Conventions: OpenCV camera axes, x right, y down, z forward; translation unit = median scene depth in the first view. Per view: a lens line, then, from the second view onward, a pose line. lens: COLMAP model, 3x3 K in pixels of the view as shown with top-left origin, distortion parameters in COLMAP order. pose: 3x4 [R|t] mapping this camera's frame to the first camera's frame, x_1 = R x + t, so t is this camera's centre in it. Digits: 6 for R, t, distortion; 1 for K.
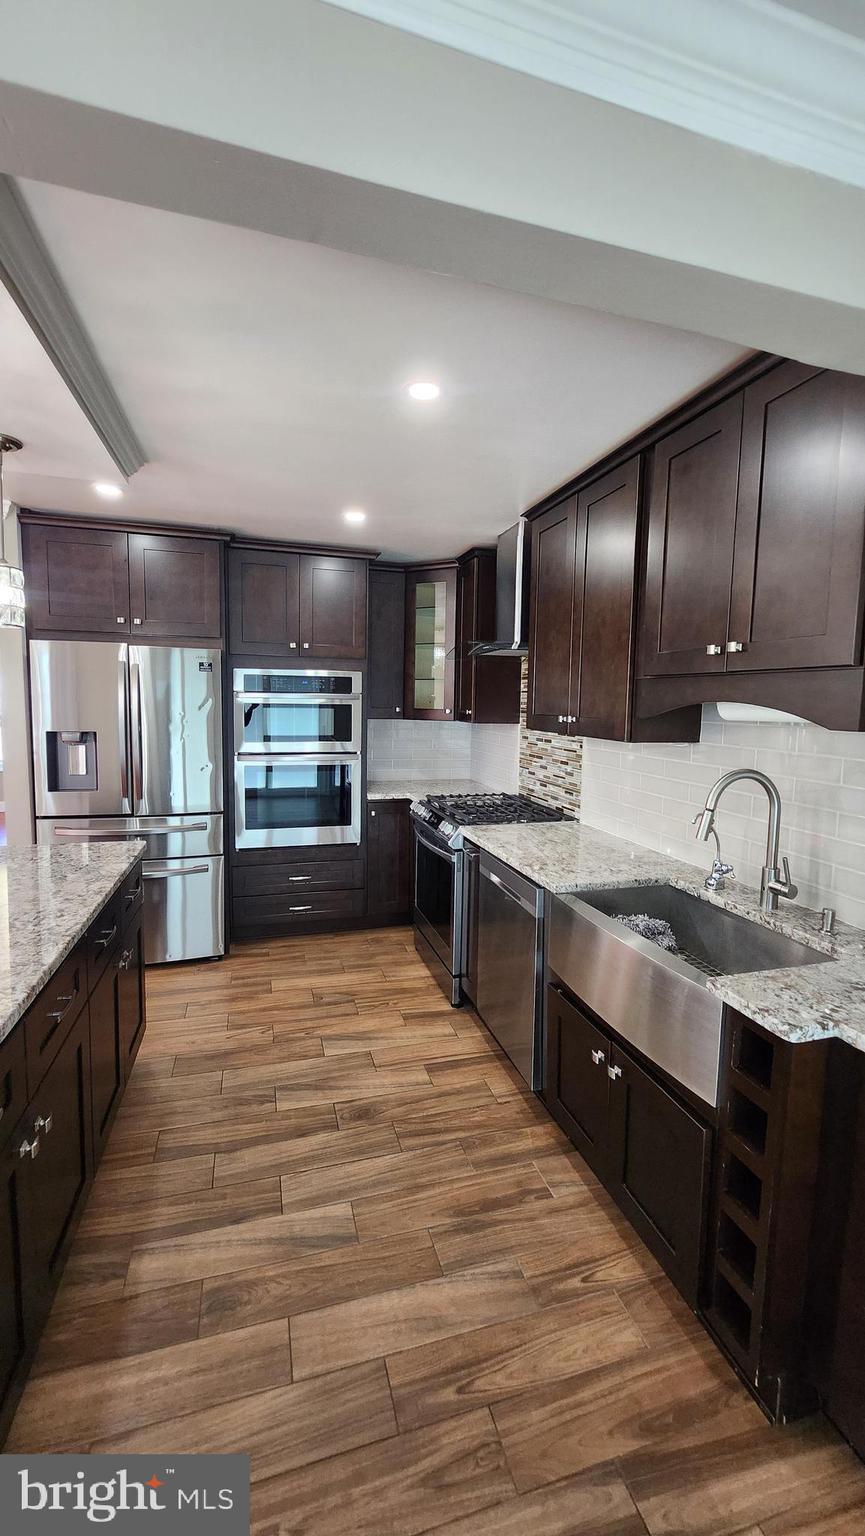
lens RADIAL K [[606.4, 0, 432.5], [0, 606.4, 768.0], [0, 0, 1]] dist [0.000112, 0.000101]
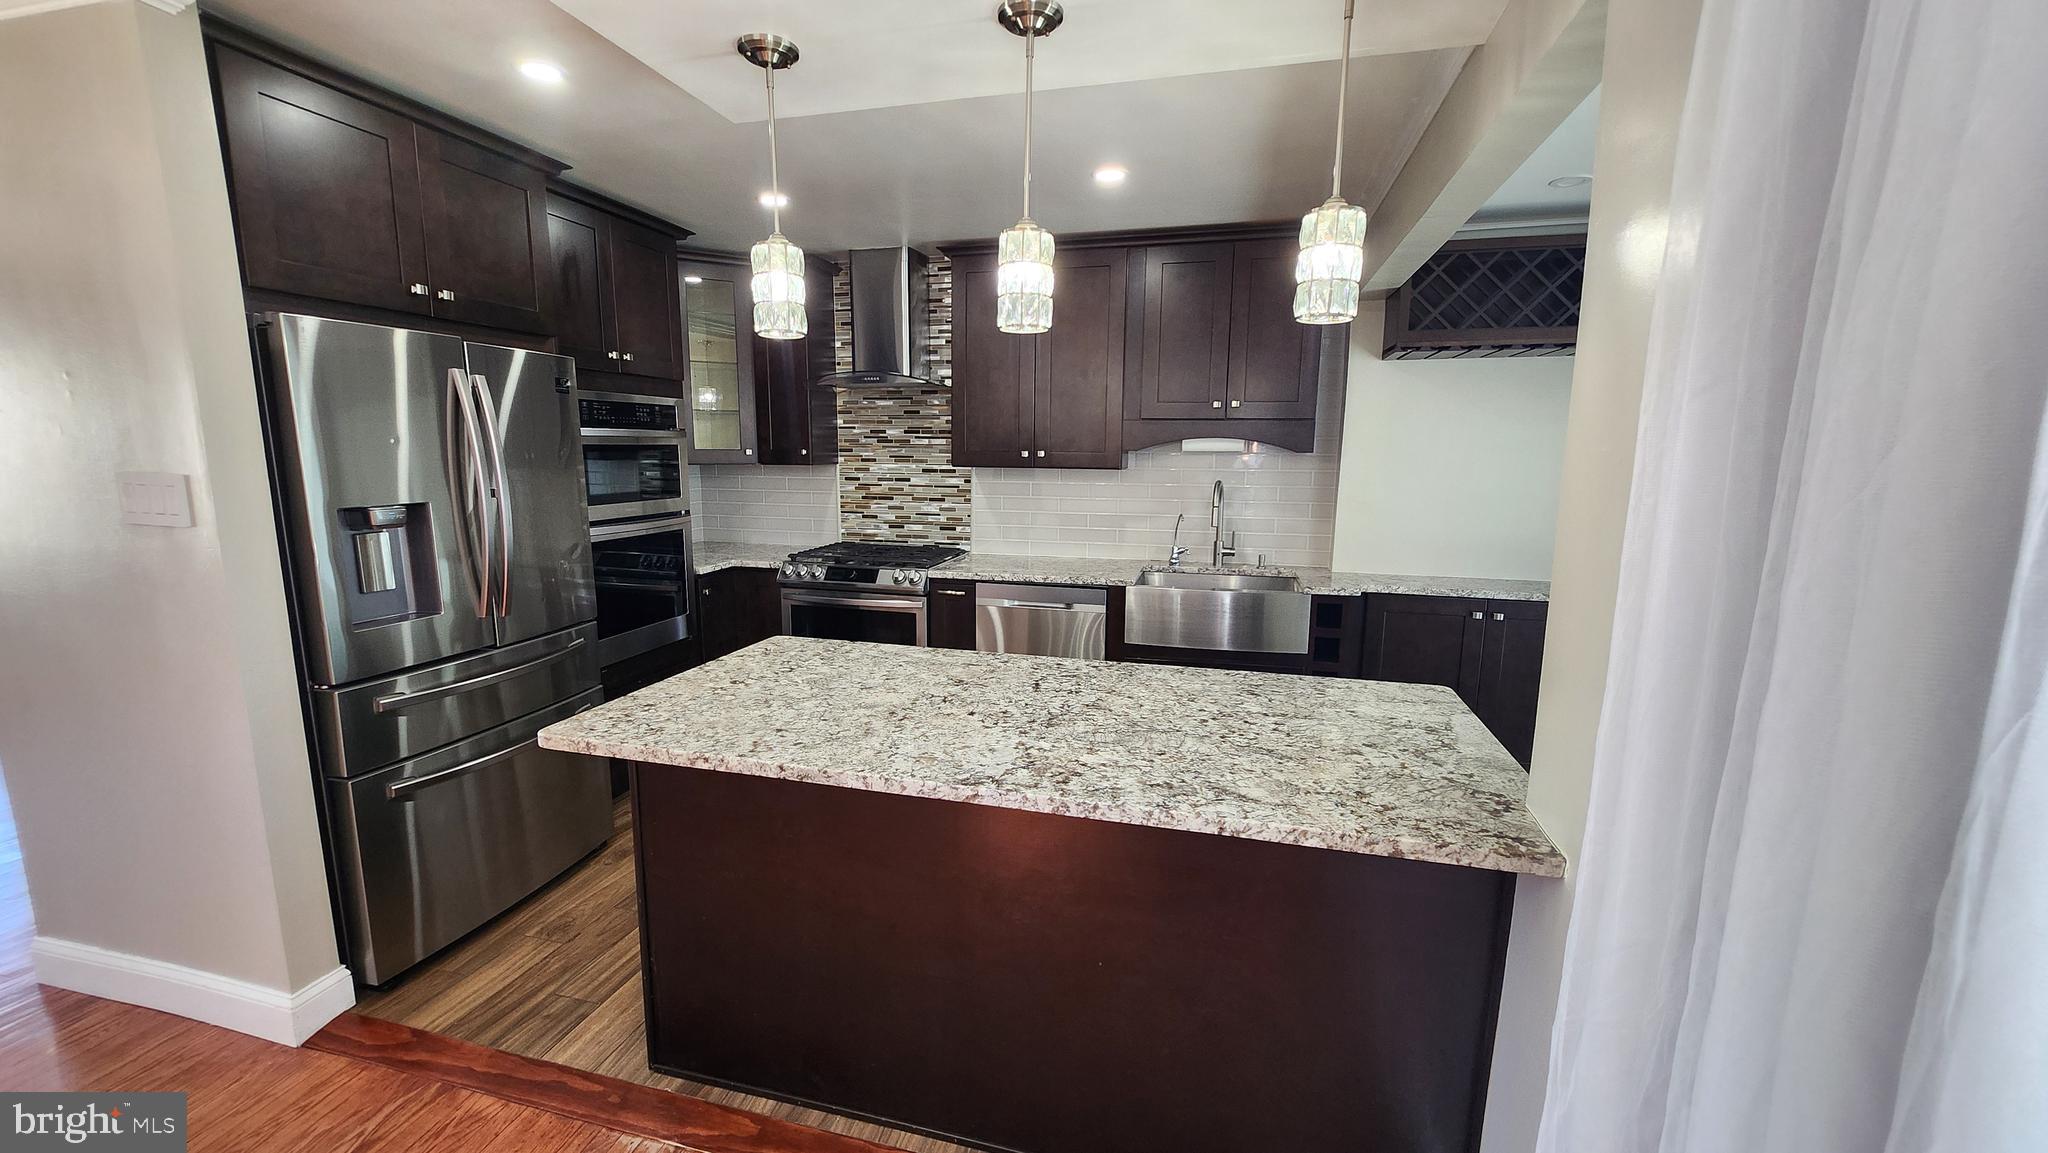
lens RADIAL K [[808.5, 0, 1012.4], [0, 808.5, 580.3], [0, 0, 1]] dist [0.000112, 0.000101]
pose [[0.519072, -0.157338, 0.840124, -0.867723], [0.098234, 0.987380, 0.124222, -0.030561], [-0.849067, 0.018048, 0.527977, 0.184514]]
